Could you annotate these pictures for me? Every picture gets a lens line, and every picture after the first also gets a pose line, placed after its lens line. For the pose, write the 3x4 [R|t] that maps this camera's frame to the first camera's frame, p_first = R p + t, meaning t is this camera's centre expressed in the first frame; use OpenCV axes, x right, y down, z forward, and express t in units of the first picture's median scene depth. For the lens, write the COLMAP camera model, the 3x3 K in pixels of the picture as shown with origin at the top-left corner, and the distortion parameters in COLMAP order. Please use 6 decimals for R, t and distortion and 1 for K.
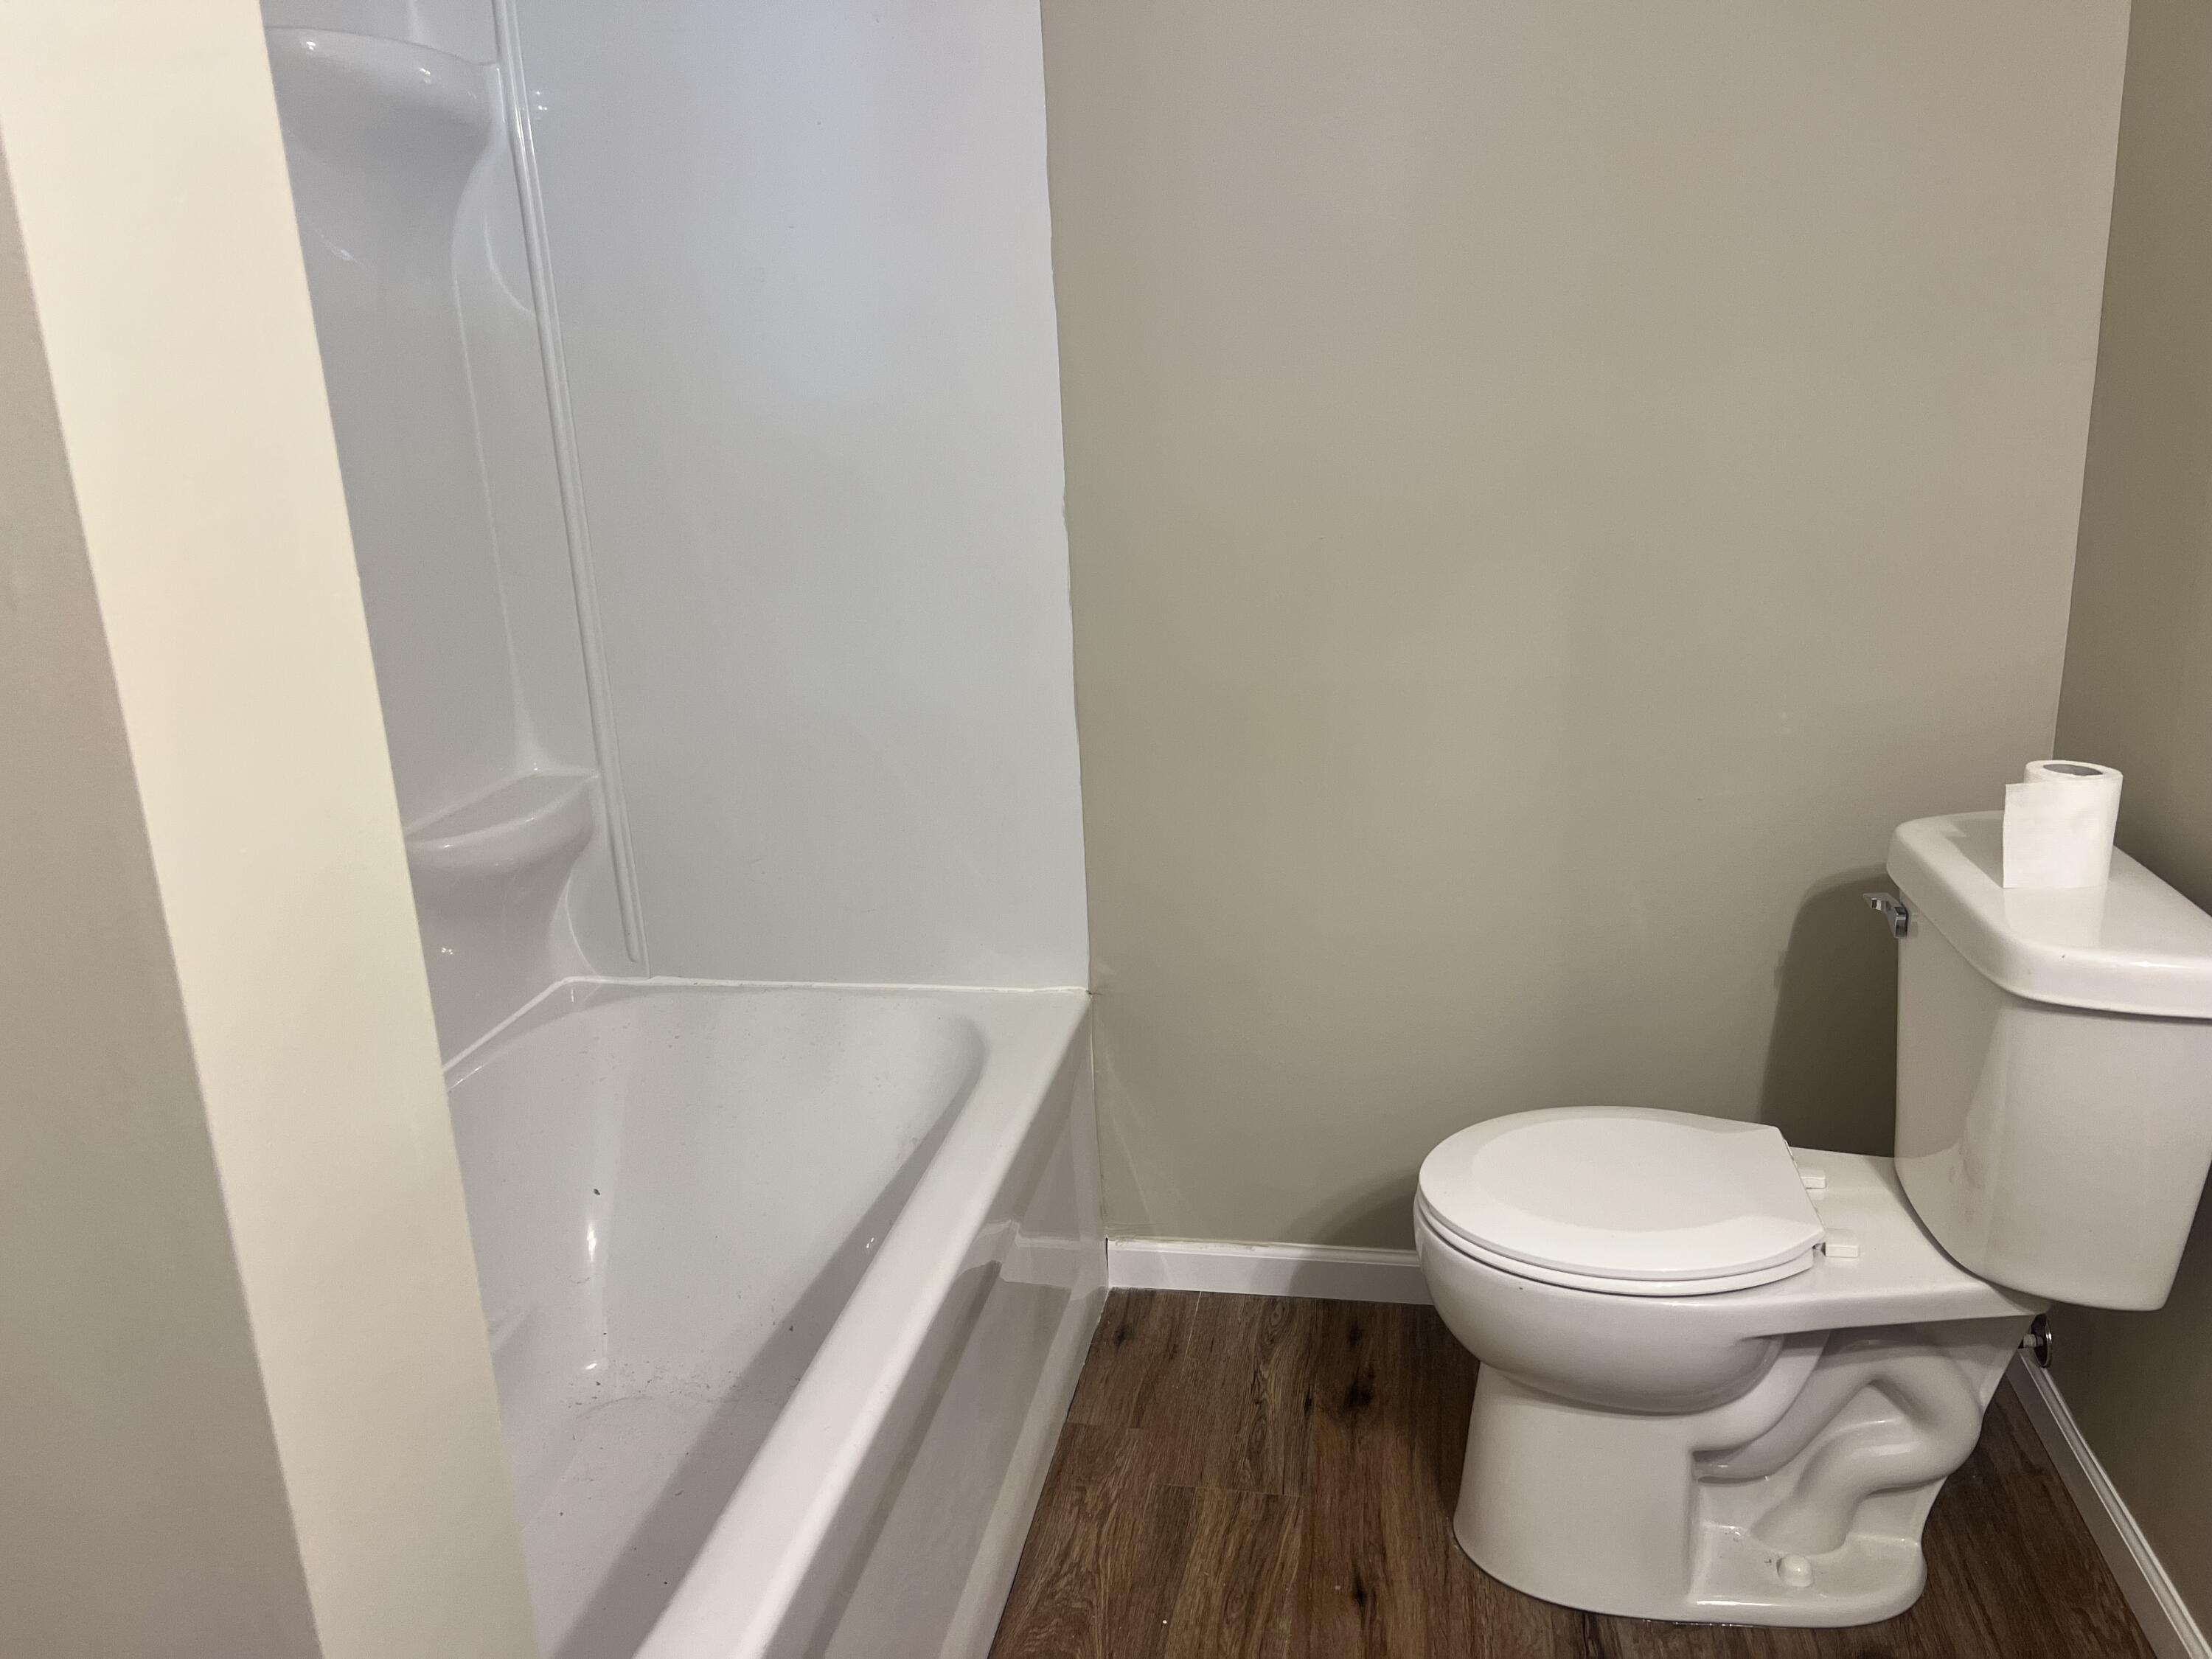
lens RADIAL K [[1686.6, 0, 1106.3], [0, 1686.6, 836.1], [0, 0, 1]] dist [-0.002729, -0.001841]
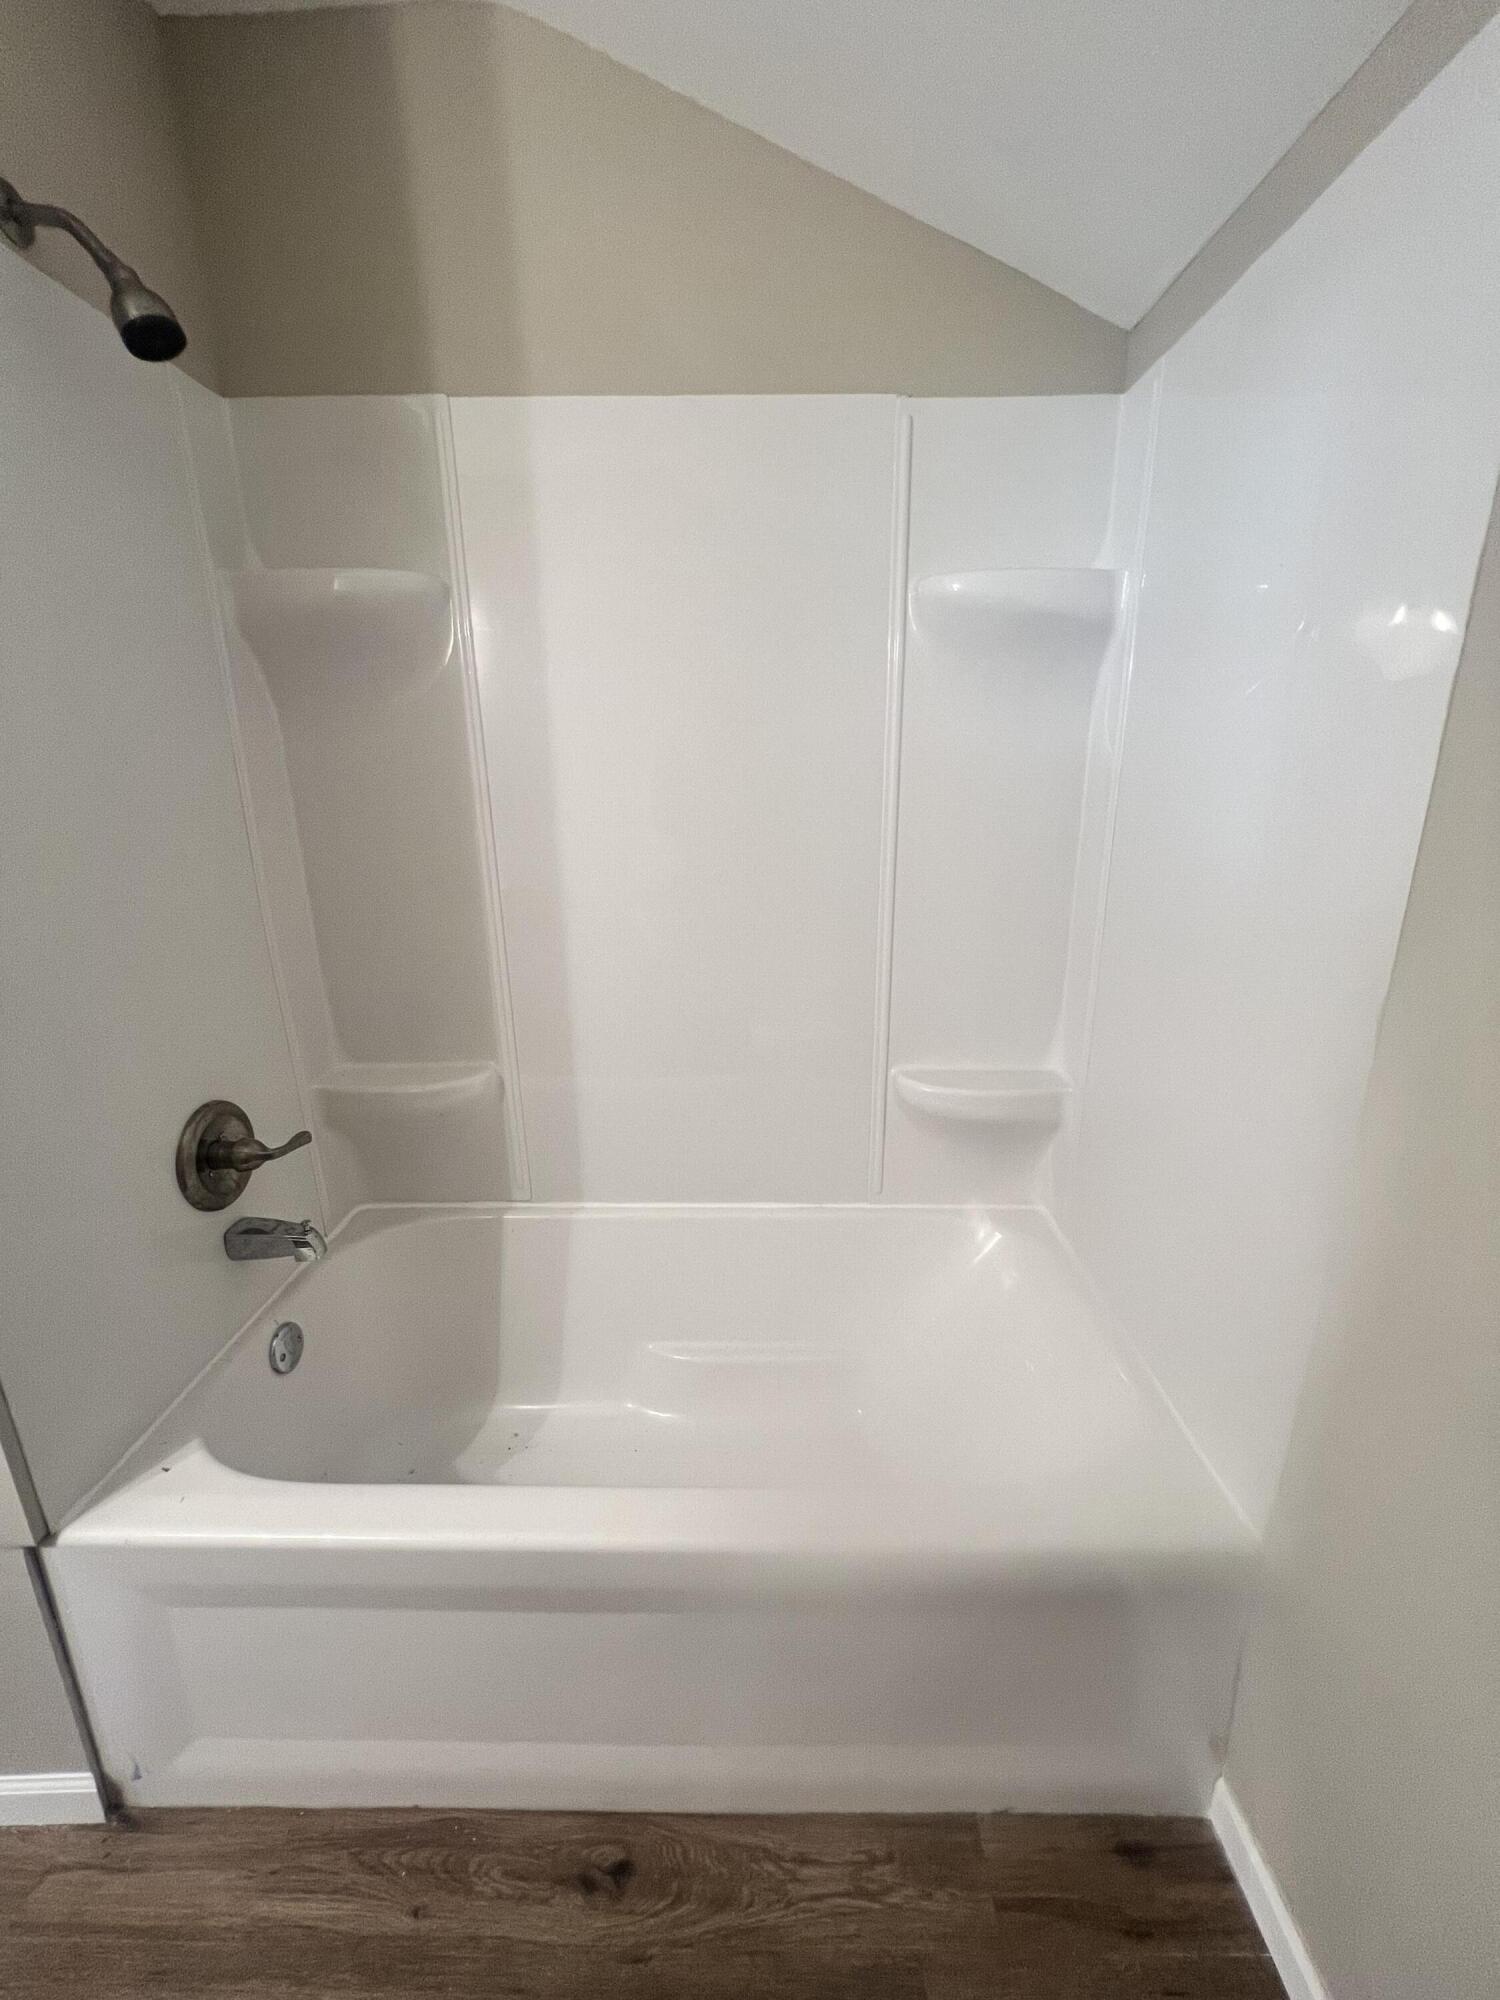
lens RADIAL K [[803.6, 0, 752.1], [0, 803.6, 984.1], [0, 0, 1]] dist [0.001210, -0.000111]
pose [[0.170619, 0.301952, -0.937931, 0.293083], [-0.280617, 0.927360, 0.247502, -0.243661], [0.944533, 0.220971, 0.242958, 0.680491]]
